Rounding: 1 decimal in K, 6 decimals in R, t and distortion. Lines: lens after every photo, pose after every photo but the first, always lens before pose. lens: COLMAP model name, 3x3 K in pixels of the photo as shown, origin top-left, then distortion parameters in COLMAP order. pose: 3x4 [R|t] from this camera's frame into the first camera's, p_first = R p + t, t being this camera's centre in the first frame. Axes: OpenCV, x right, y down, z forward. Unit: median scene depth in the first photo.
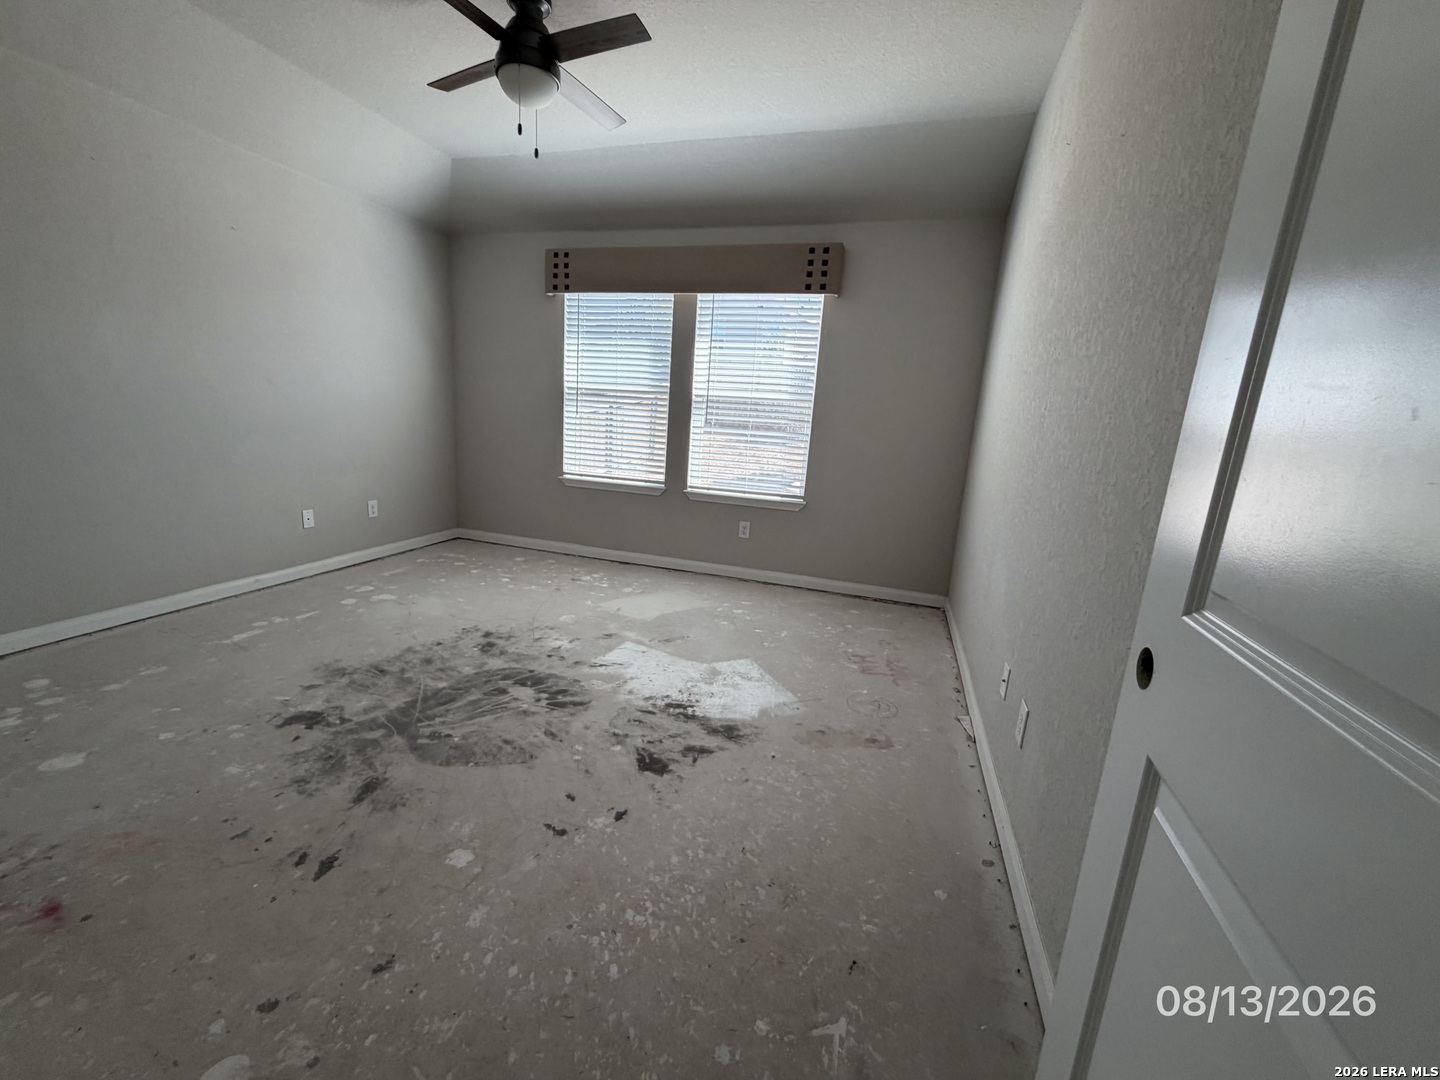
lens RADIAL K [[578.3, 0, 715.6], [0, 578.3, 541.4], [0, 0, 1]] dist [0.001718, 0.000153]
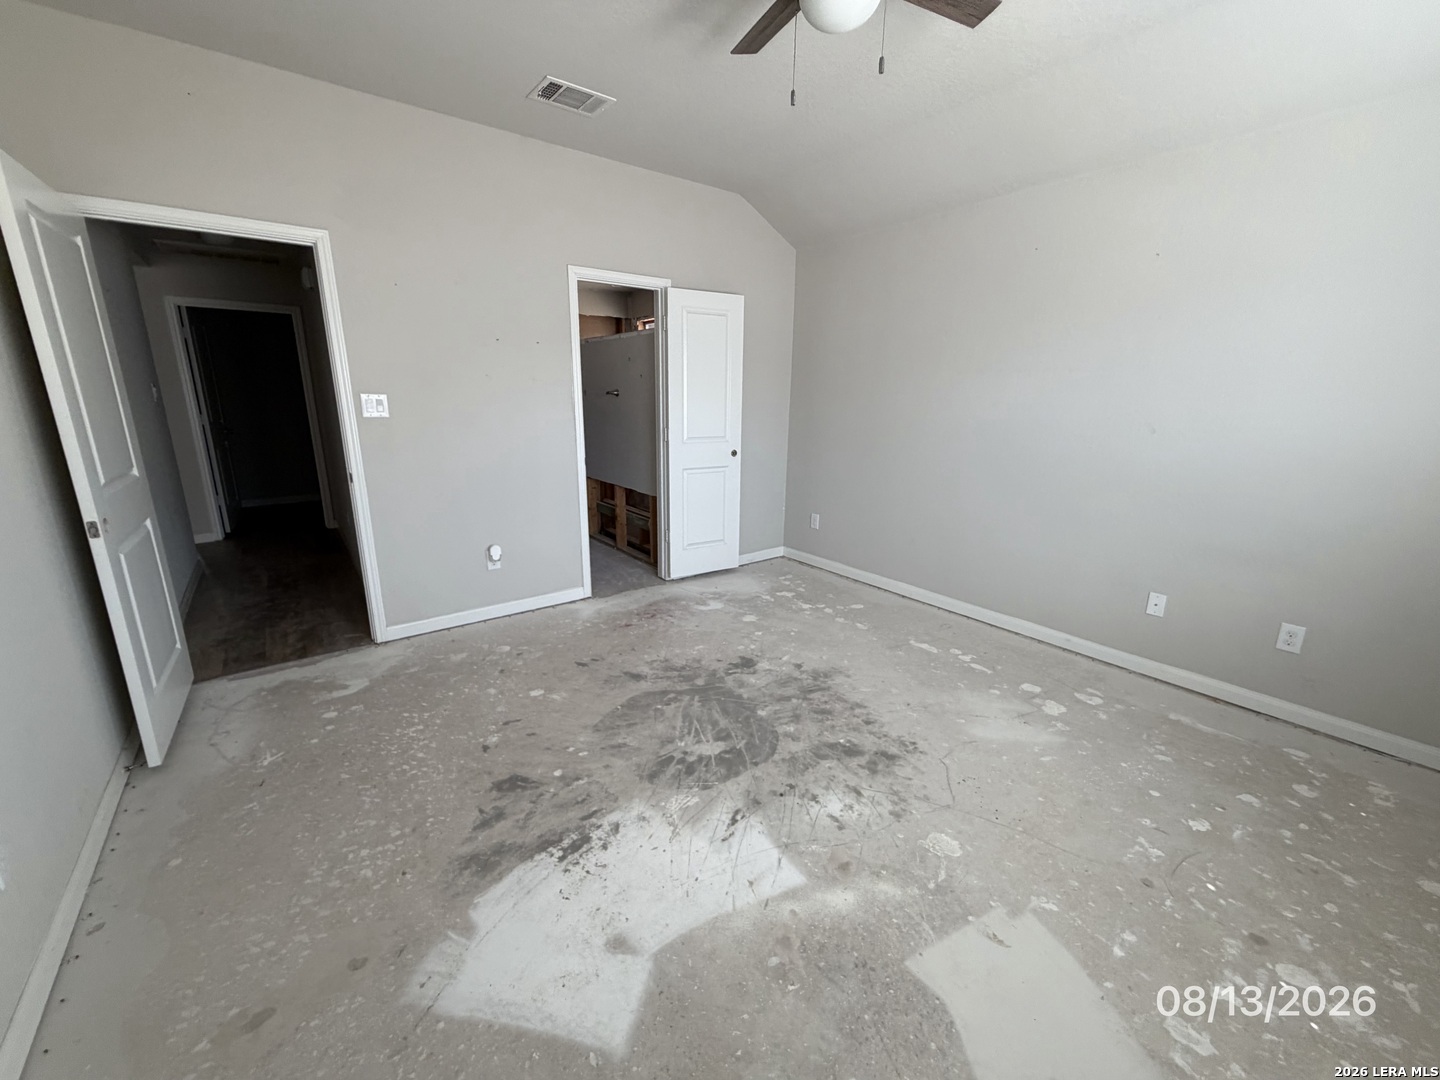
lens RADIAL K [[578.3, 0, 715.6], [0, 578.3, 541.4], [0, 0, 1]] dist [0.001718, 0.000153]
pose [[-0.584292, 0.140595, -0.799272, 0.371128], [-0.219267, 0.920900, 0.322281, -0.359069], [0.781361, 0.363560, -0.507247, 1.370924]]
